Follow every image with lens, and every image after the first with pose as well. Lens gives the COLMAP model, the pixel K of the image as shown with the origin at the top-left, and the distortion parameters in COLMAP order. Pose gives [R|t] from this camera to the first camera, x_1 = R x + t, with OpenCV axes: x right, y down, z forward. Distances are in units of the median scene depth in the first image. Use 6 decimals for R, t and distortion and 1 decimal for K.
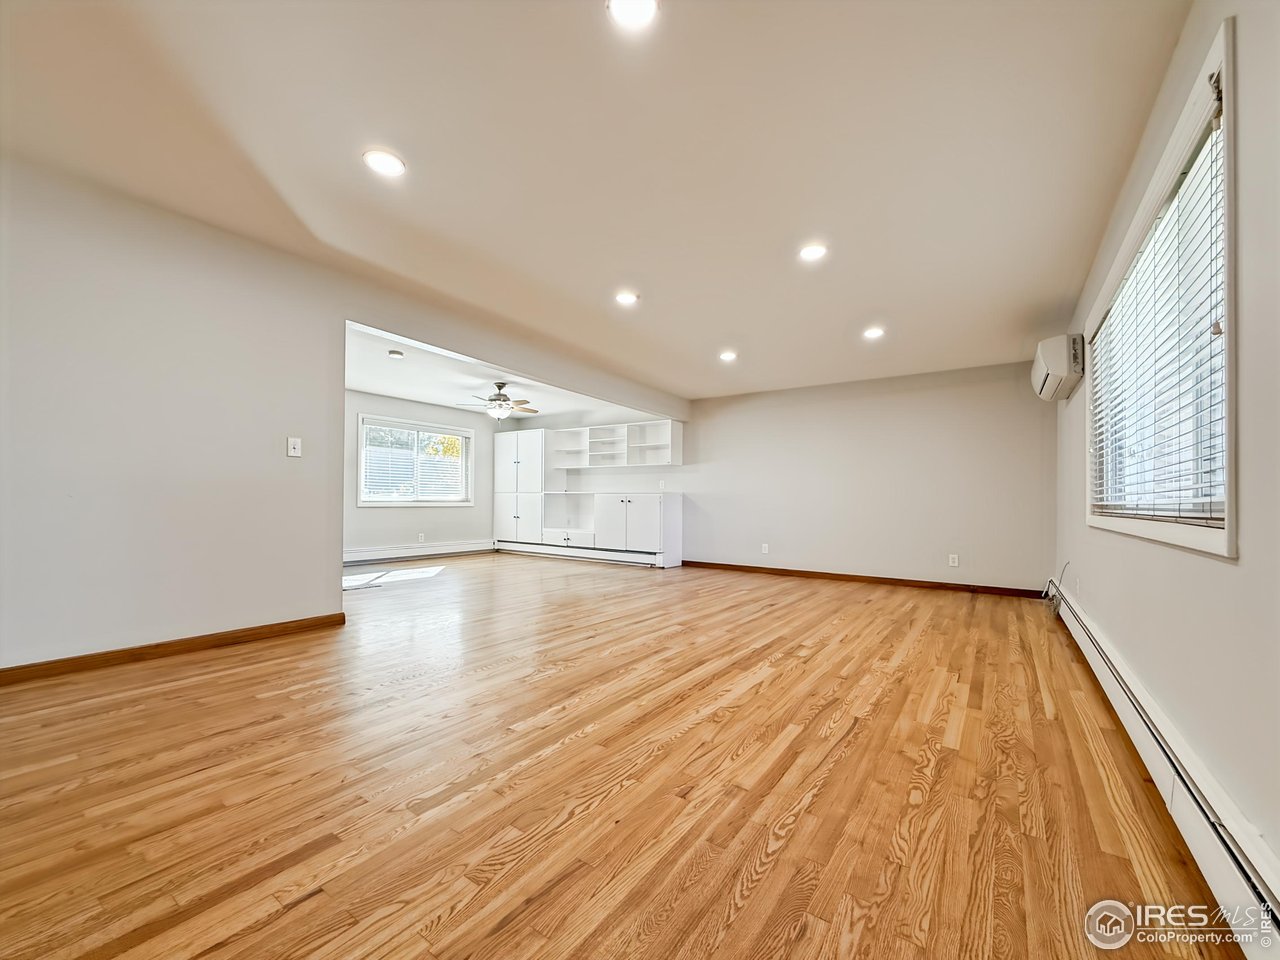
lens RADIAL K [[542.2, 0, 640.0], [0, 542.2, 492.9], [0, 0, 1]] dist [0.000866, -0.000038]
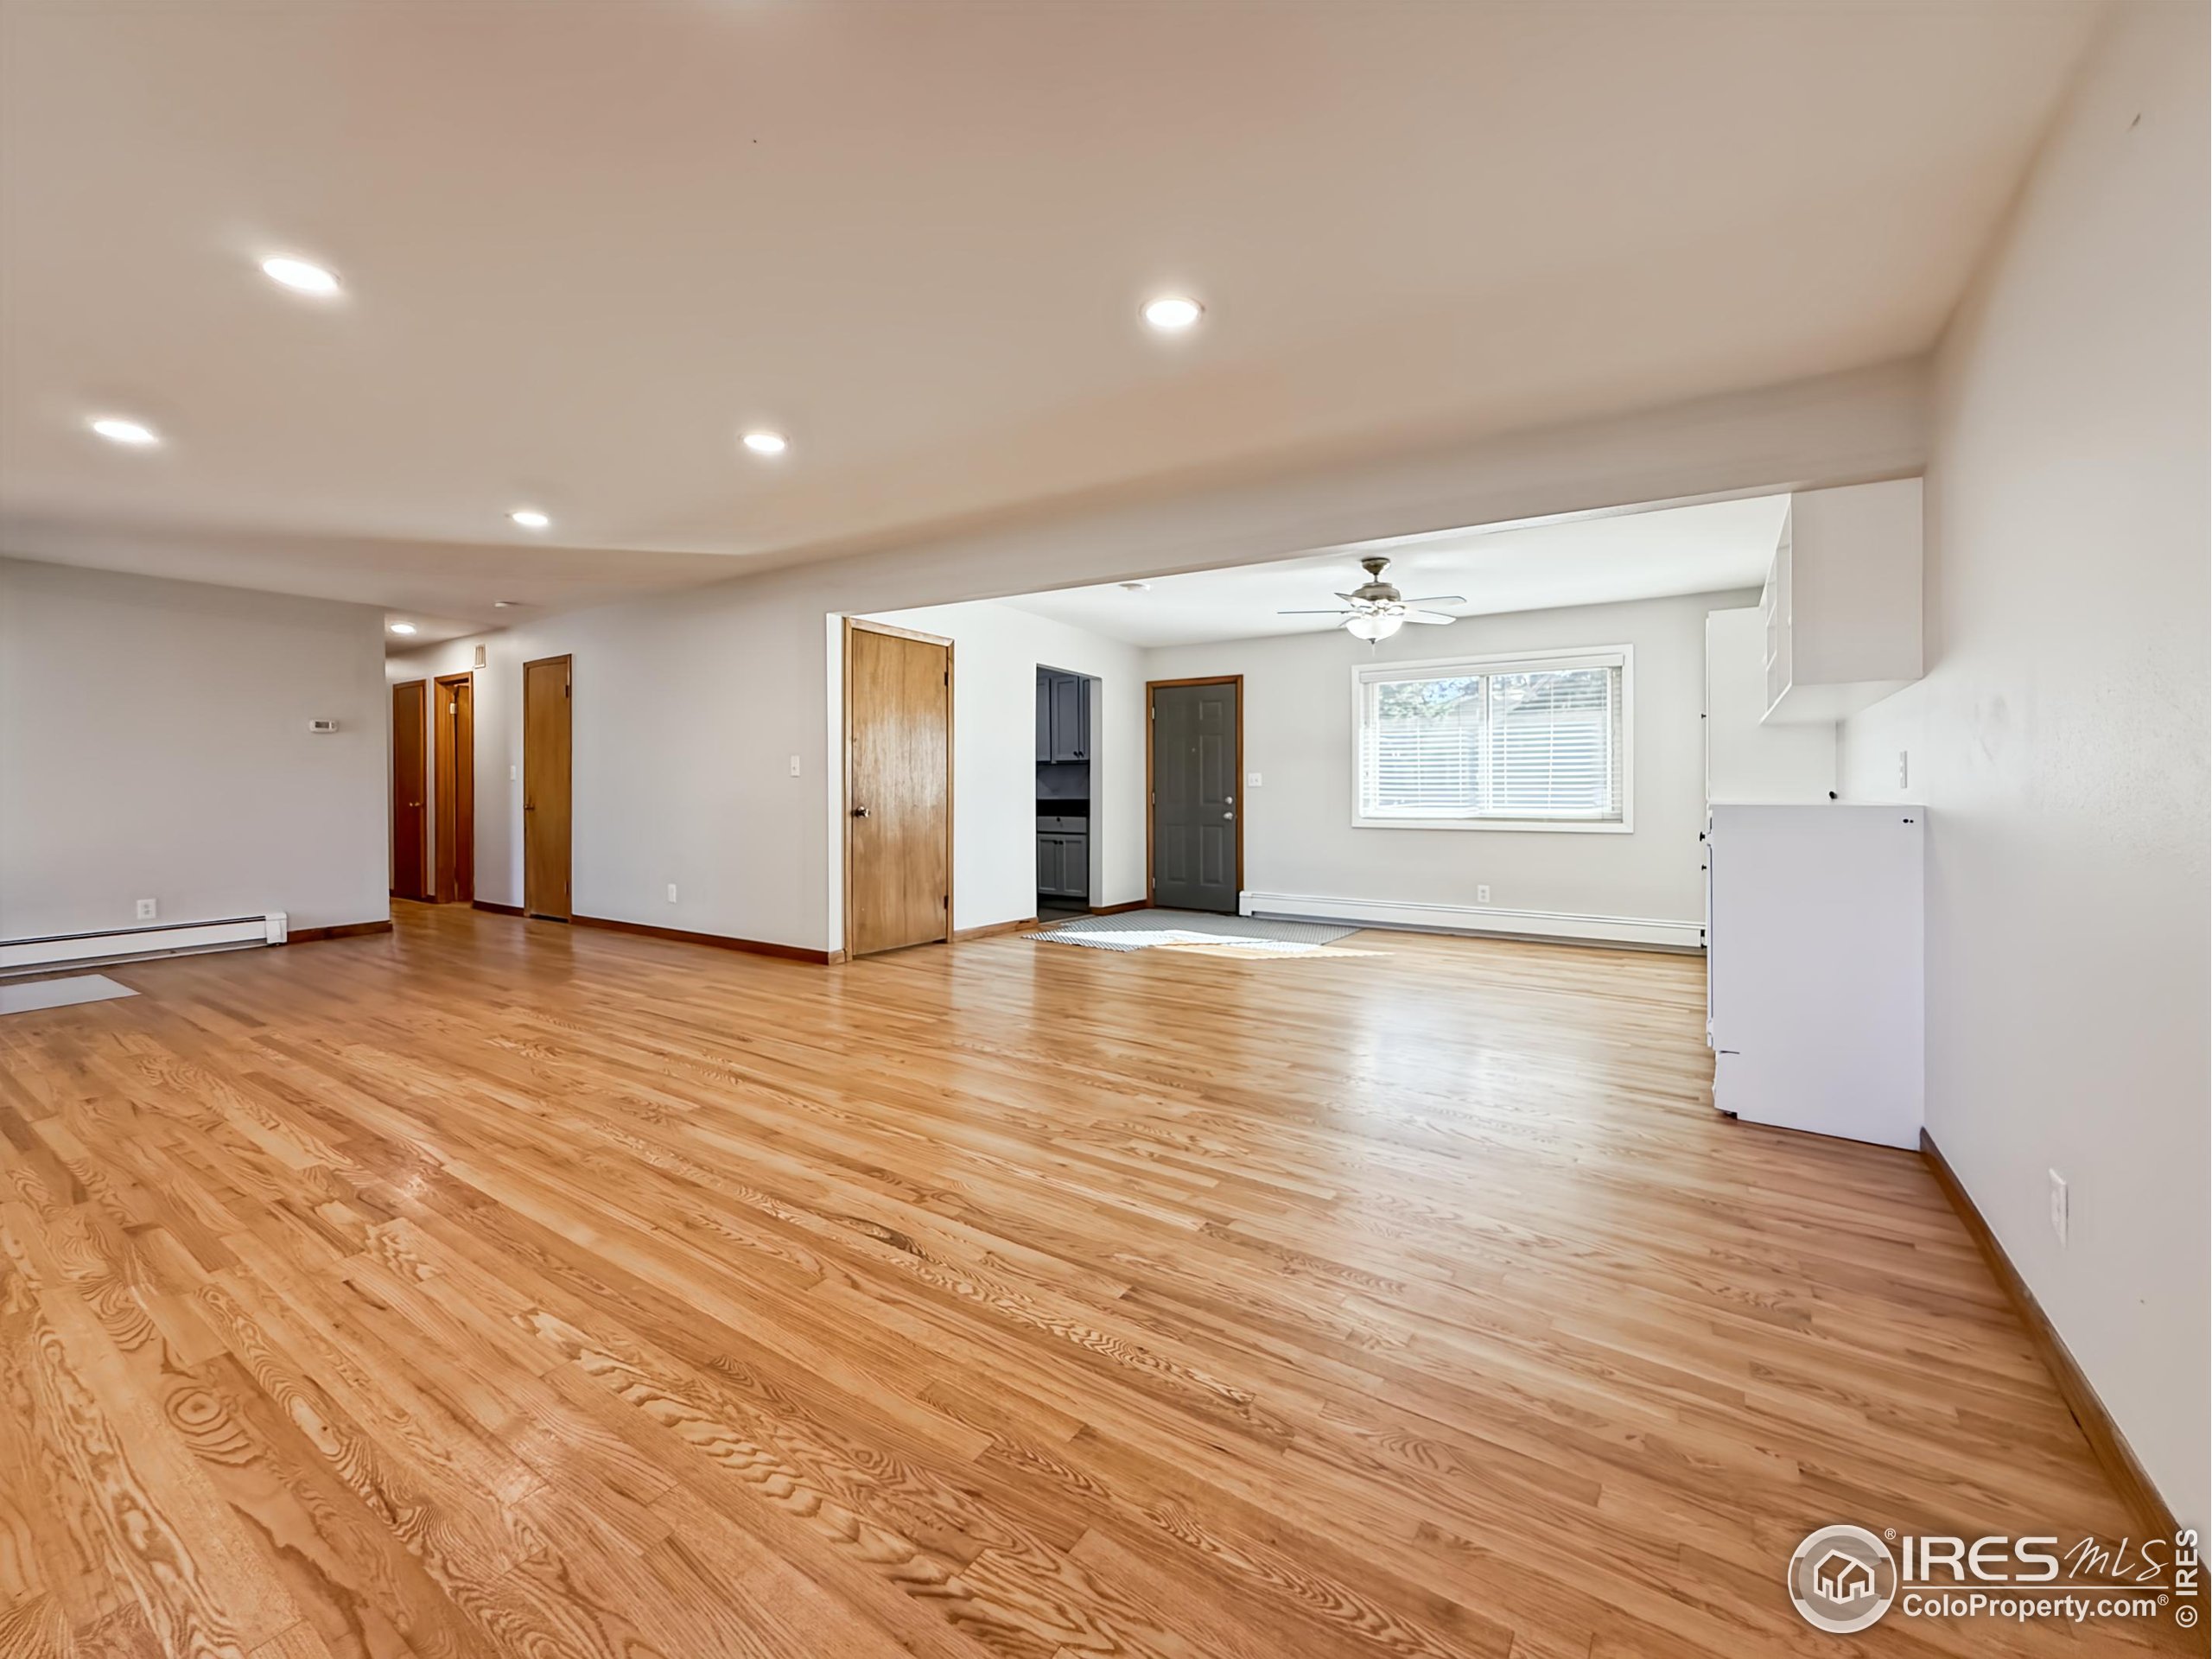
lens RADIAL K [[917.8, 0, 1104.5], [0, 917.8, 792.0], [0, 0, 1]] dist [0.000186, -0.000595]
pose [[-0.002378, -0.007866, -0.999966, 0.493653], [0.016145, 0.999838, -0.007903, -0.009042], [0.999867, -0.016163, -0.002251, 0.775696]]
